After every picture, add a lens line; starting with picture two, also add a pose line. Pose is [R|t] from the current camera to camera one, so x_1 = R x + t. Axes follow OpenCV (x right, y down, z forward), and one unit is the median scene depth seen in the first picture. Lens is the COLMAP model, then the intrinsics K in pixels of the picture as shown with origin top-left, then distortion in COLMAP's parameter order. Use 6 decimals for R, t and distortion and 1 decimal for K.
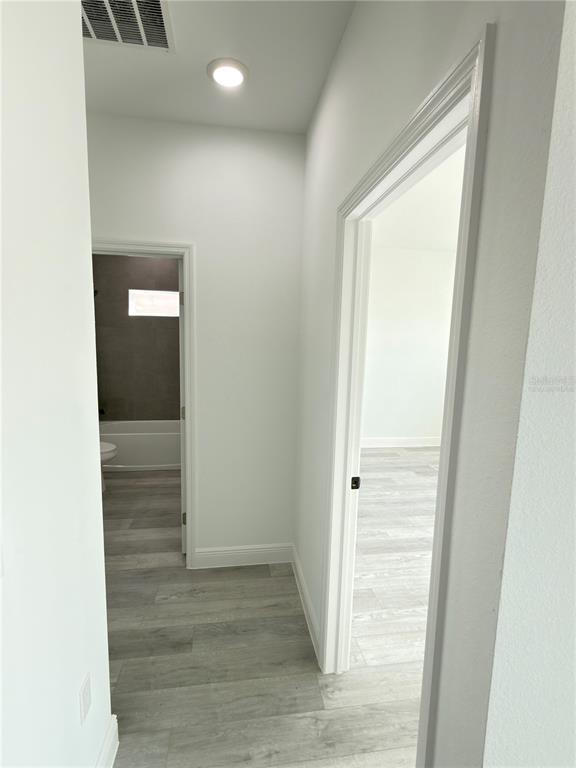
lens RADIAL K [[372.7, 0, 287.9], [0, 372.7, 382.7], [0, 0, 1]] dist [-0.001624, 0.000413]
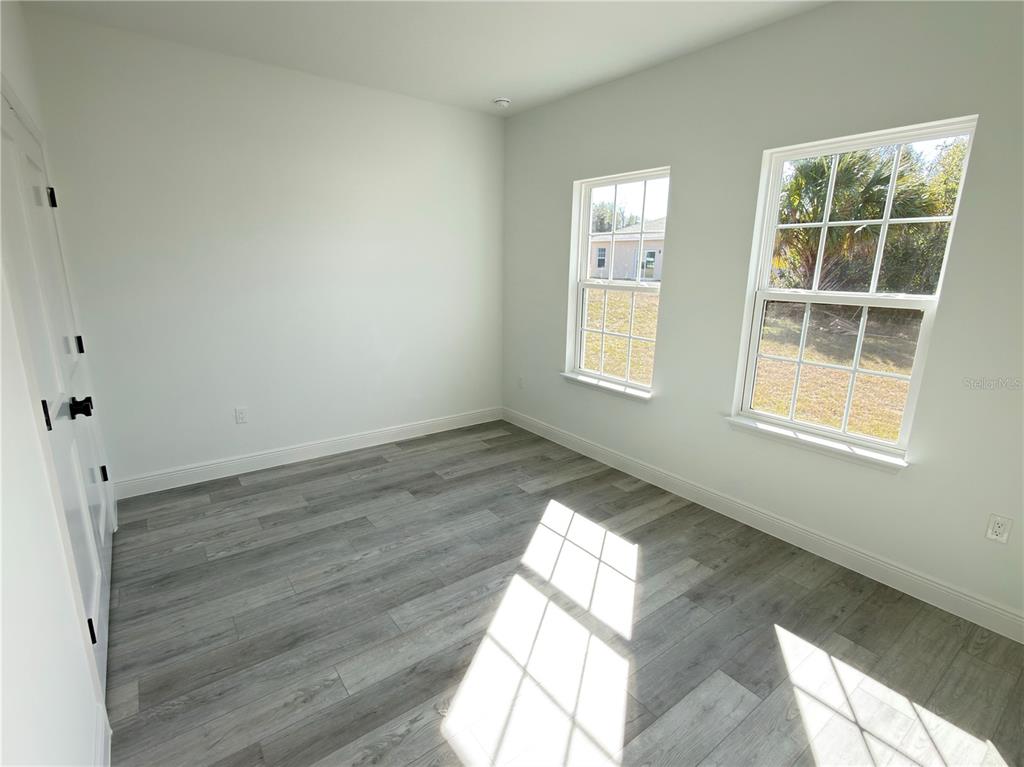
lens RADIAL K [[496.9, 0, 516.9], [0, 496.9, 384.3], [0, 0, 1]] dist [-0.001624, 0.000413]
pose [[0.874621, -0.120835, 0.469508, 0.159768], [0.061838, 0.988336, 0.139169, -0.025899], [-0.480848, -0.092687, 0.871891, 0.292936]]
